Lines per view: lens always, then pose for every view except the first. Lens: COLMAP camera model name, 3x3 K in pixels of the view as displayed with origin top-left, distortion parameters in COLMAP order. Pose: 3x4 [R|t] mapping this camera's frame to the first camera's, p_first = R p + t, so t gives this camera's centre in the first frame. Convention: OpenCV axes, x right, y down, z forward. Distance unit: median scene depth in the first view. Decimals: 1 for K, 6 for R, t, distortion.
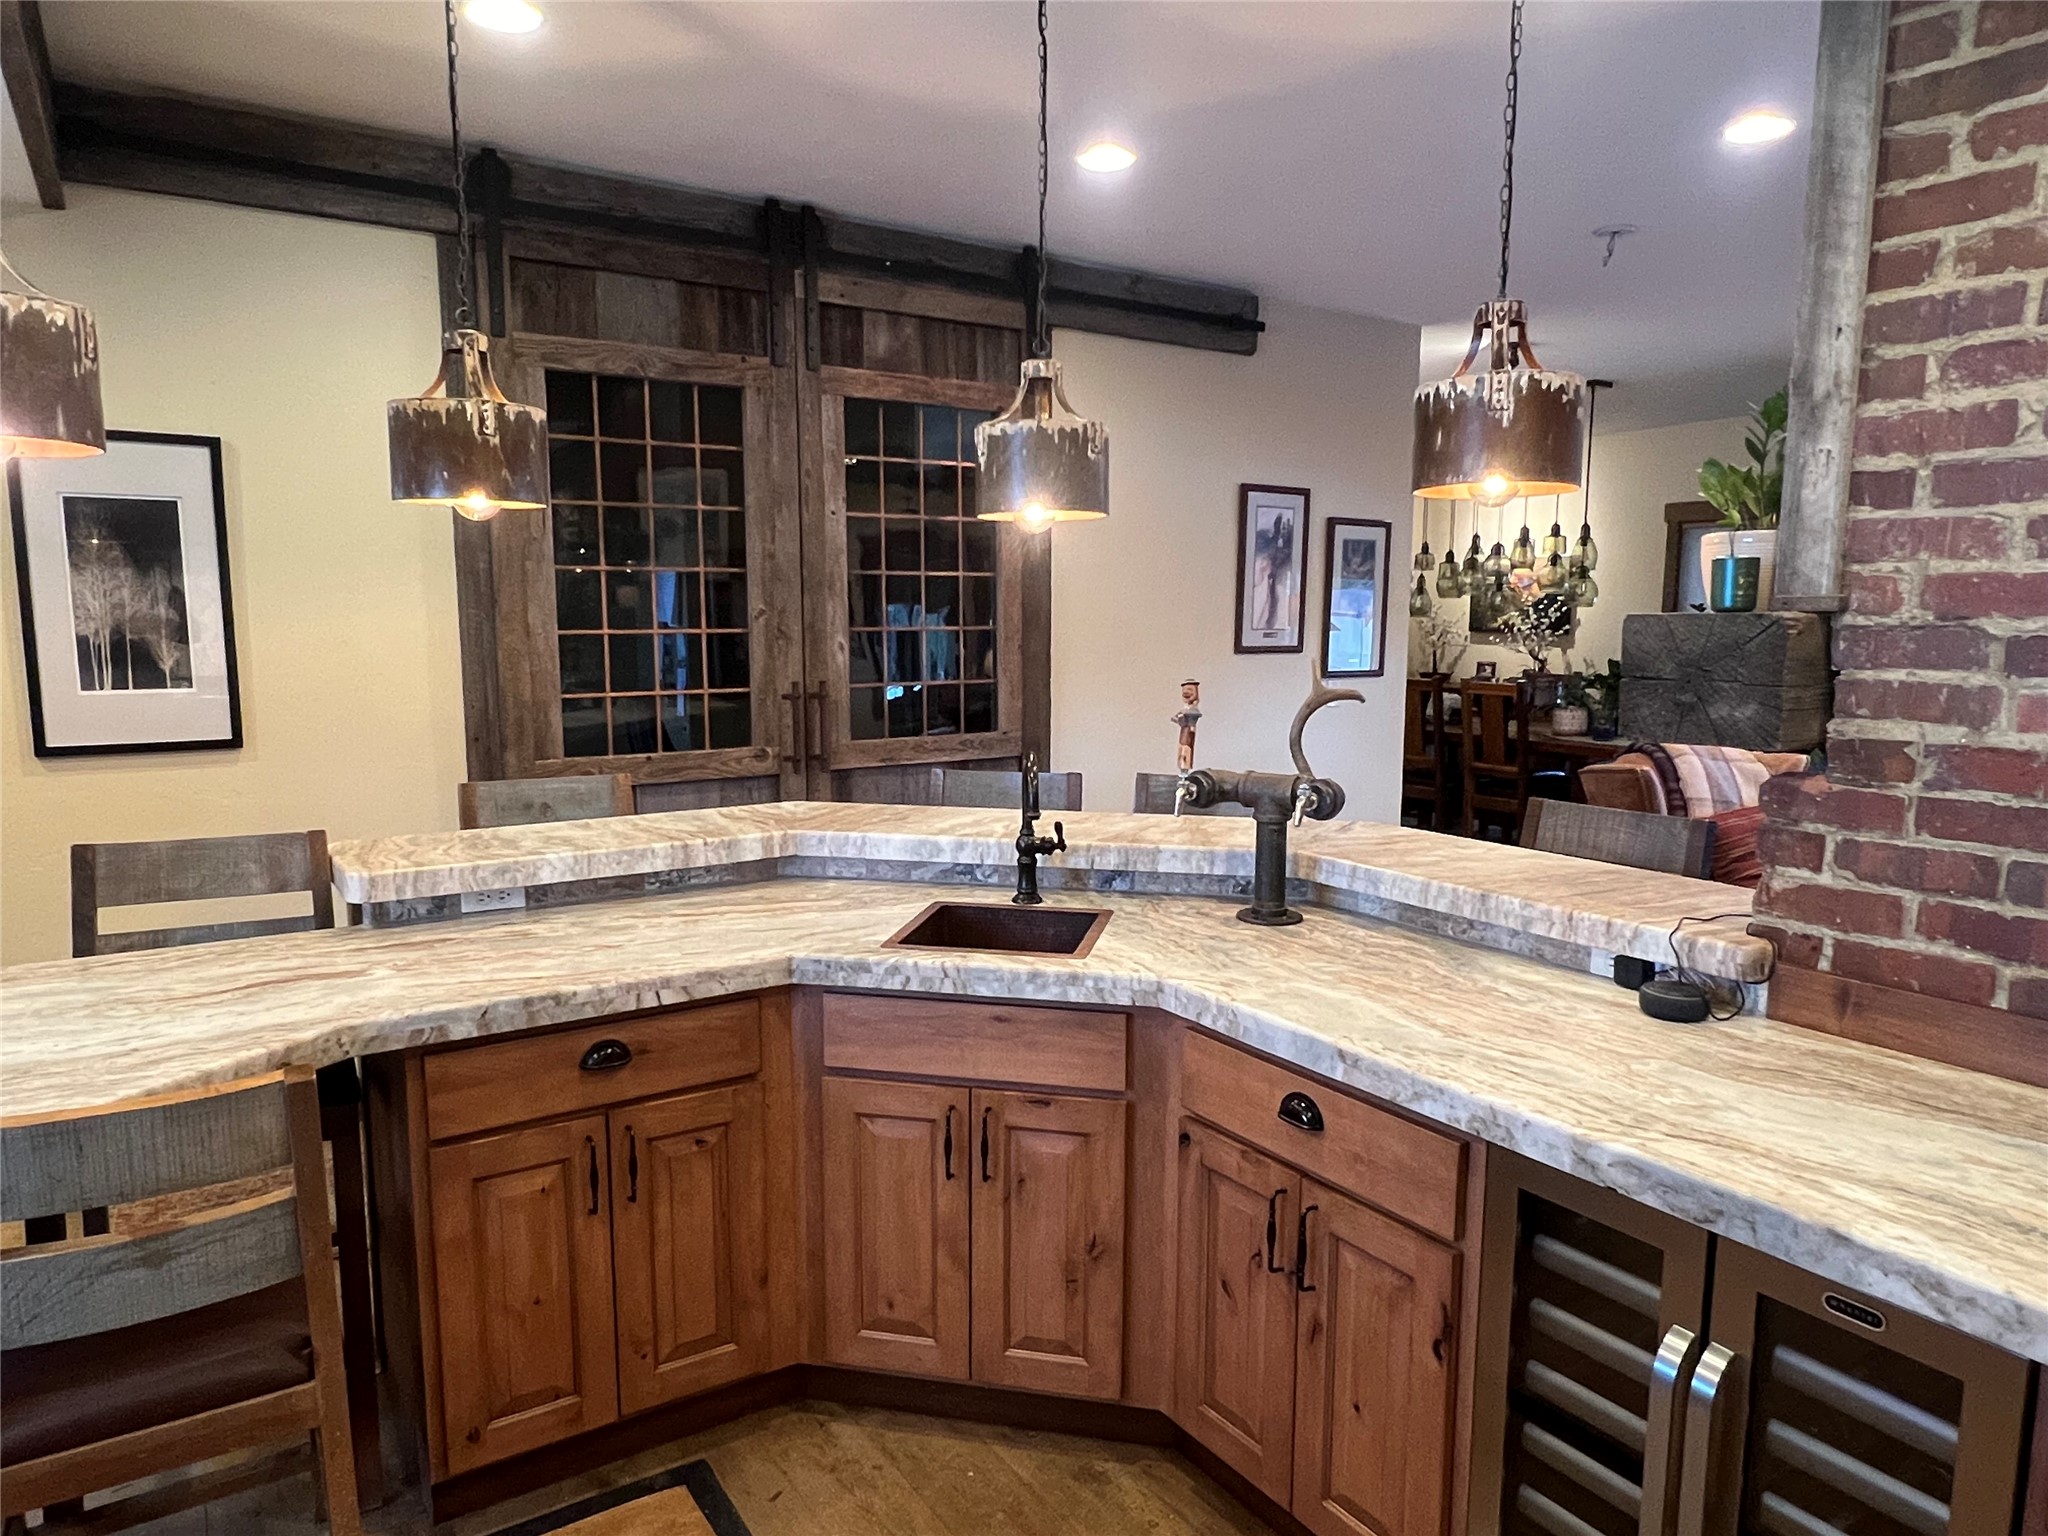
lens RADIAL K [[1295.1, 0, 1020.6], [0, 1295.1, 781.3], [0, 0, 1]] dist [0.000229, -0.001060]
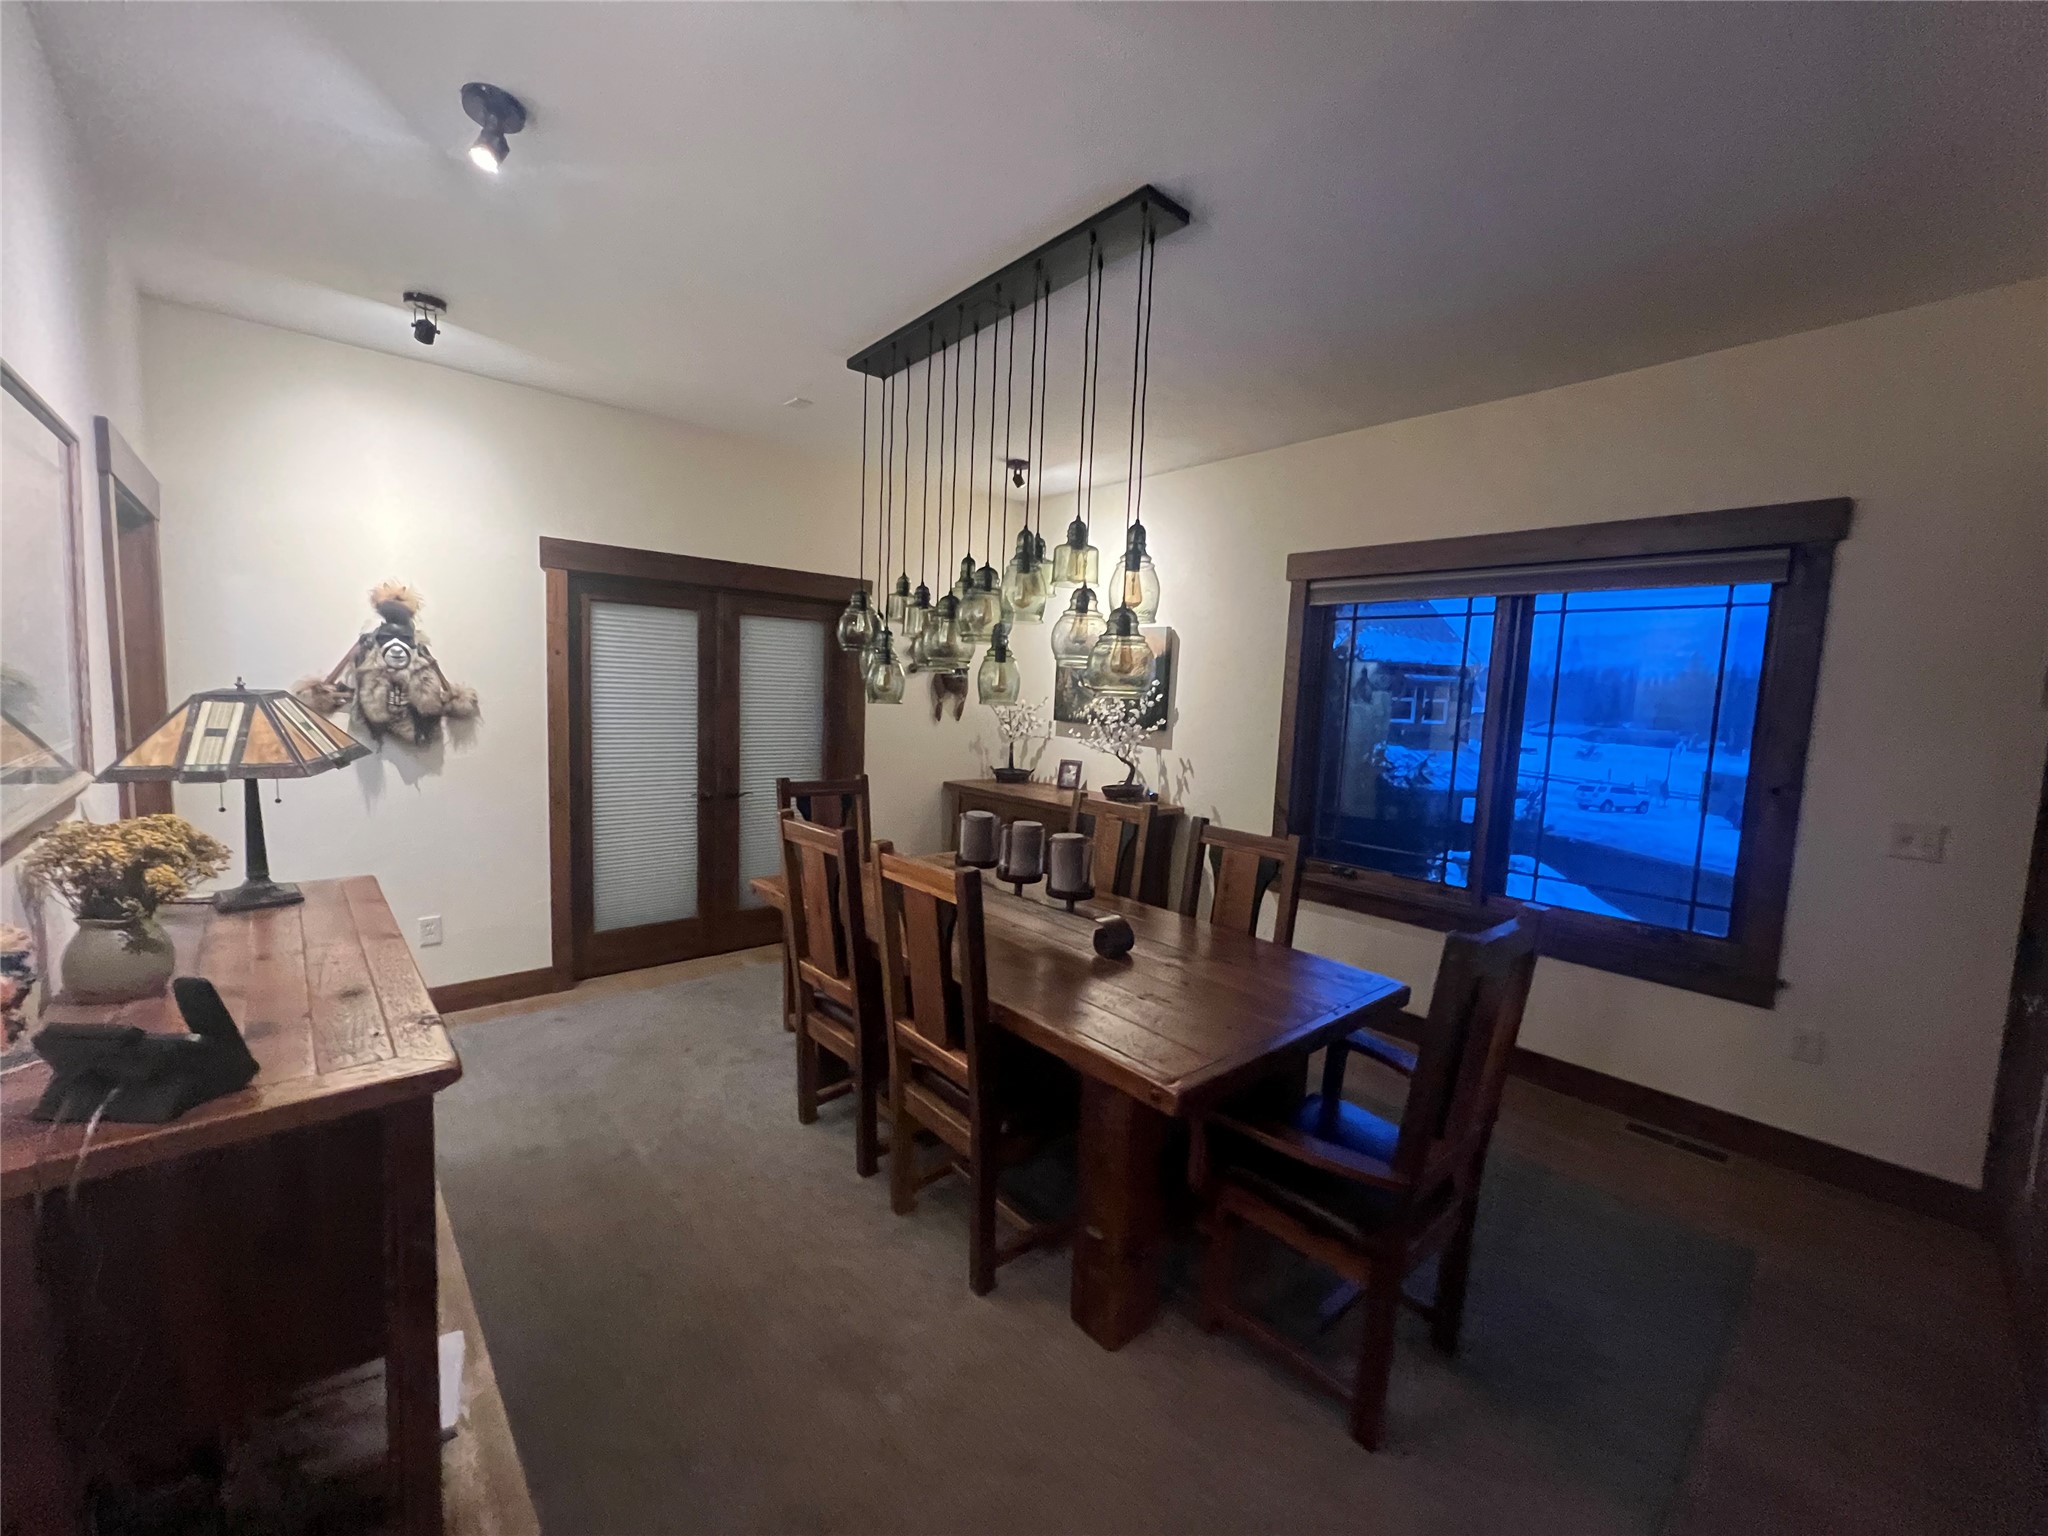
lens RADIAL K [[817.0, 0, 1018.8], [0, 817.0, 761.3], [0, 0, 1]] dist [-0.001286, 0.000355]
pose [[0.988626, 0.023988, 0.148468, 0.773043], [-0.018225, 0.999031, -0.040059, -0.215860], [-0.149286, 0.036898, 0.988105, 1.565908]]
